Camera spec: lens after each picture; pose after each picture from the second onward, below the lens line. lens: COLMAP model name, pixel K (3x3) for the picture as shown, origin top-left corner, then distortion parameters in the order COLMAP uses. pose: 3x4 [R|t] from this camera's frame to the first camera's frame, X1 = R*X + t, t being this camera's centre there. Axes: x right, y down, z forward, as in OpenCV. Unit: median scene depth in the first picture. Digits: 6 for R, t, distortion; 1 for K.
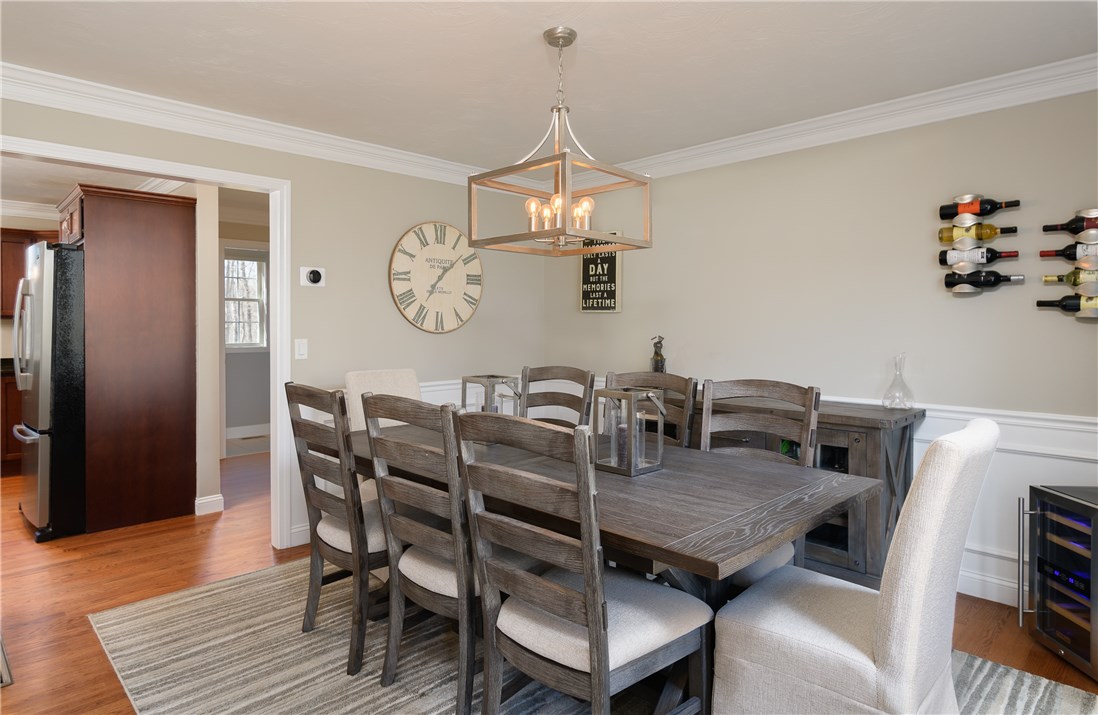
lens RADIAL K [[628.8, 0, 547.1], [0, 628.8, 331.3], [0, 0, 1]] dist [0.001613, 0.000471]
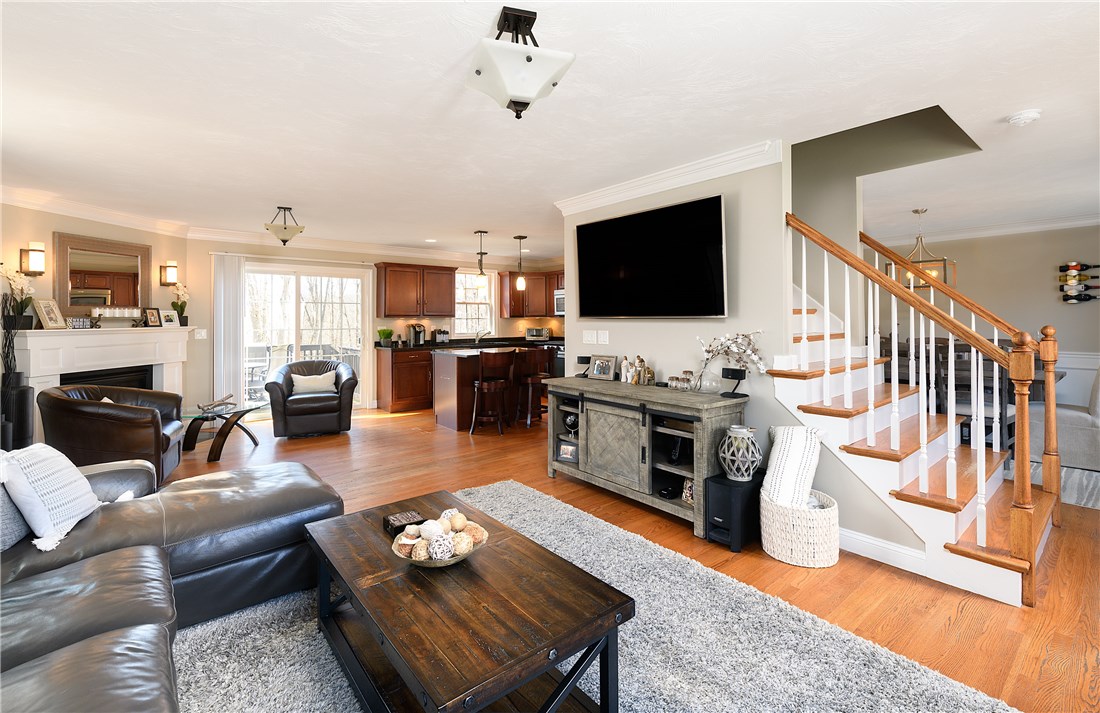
lens RADIAL K [[487.2, 0, 556.4], [0, 487.2, 312.9], [0, 0, 1]] dist [-0.001104, -0.000556]
pose [[0.995870, -0.008545, -0.090388, -1.117779], [0.006438, 0.999701, -0.023585, 0.006145], [0.090562, 0.022905, 0.995627, -1.004431]]
